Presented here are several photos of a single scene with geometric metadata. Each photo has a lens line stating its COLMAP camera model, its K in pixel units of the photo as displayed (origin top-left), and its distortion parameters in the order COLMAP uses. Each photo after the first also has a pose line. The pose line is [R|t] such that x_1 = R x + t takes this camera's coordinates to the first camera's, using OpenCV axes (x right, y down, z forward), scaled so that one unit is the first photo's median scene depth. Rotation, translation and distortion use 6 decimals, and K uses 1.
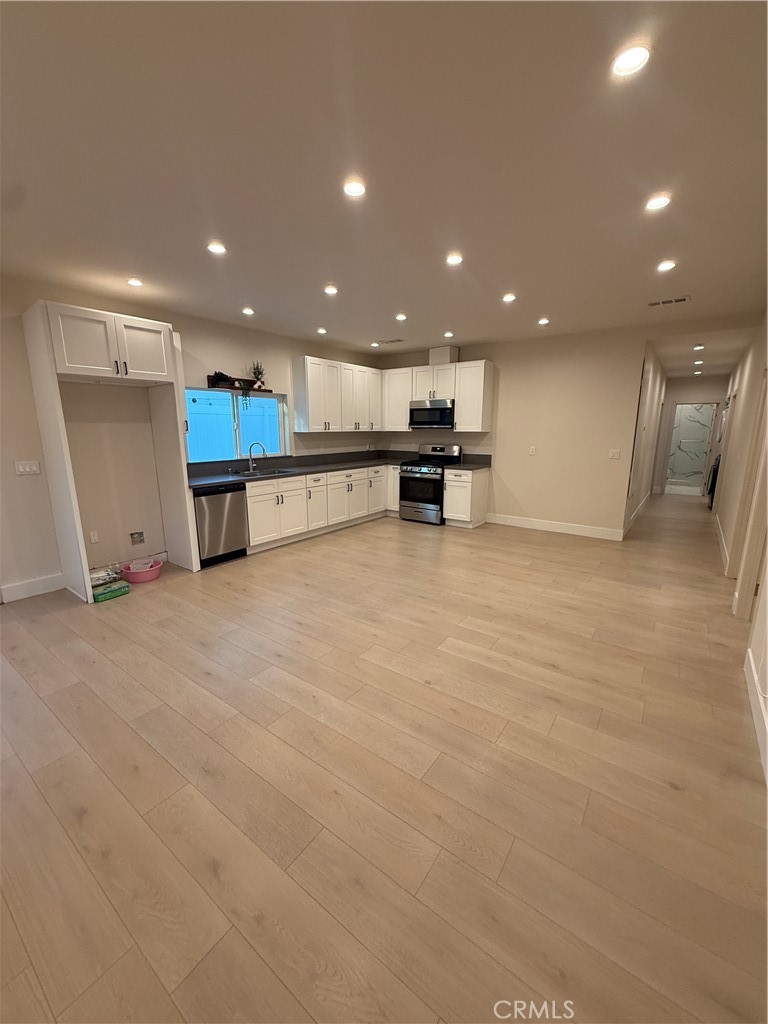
lens RADIAL K [[407.8, 0, 385.3], [0, 407.8, 510.6], [0, 0, 1]] dist [0.001286, -0.000496]
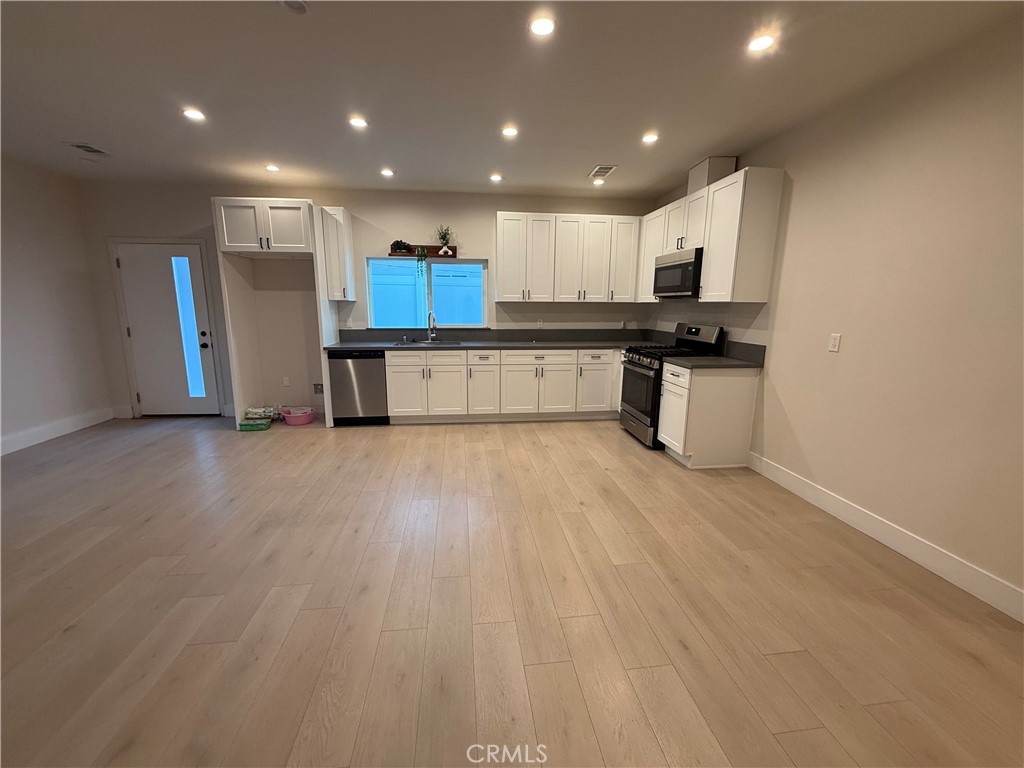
lens RADIAL K [[407.8, 0, 511.6], [0, 407.8, 385.8], [0, 0, 1]] dist [0.001286, -0.000496]
pose [[0.681755, 0.148463, -0.716358, 0.515863], [-0.153181, 0.986456, 0.058659, -0.079800], [0.715364, 0.069741, 0.695263, 0.482074]]
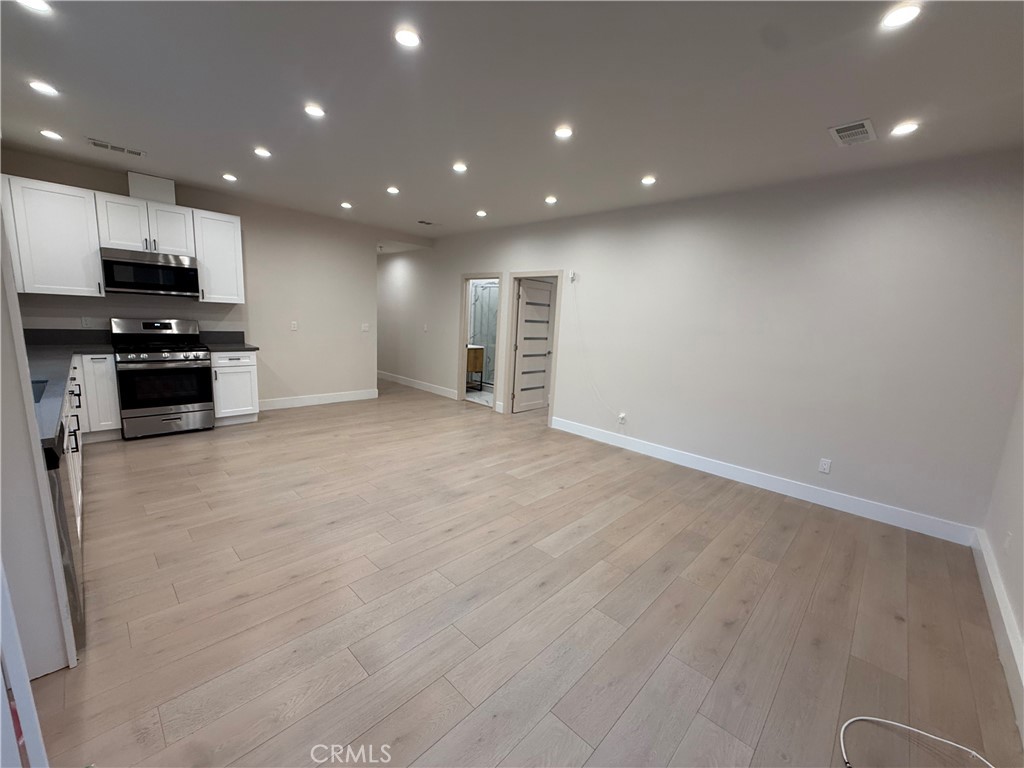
lens RADIAL K [[407.8, 0, 508.2], [0, 407.8, 386.5], [0, 0, 1]] dist [0.001286, -0.000496]
pose [[0.142134, -0.160303, 0.976781, -0.604873], [0.146174, 0.979380, 0.139459, -0.077548], [-0.978995, 0.122958, 0.162635, 0.424063]]
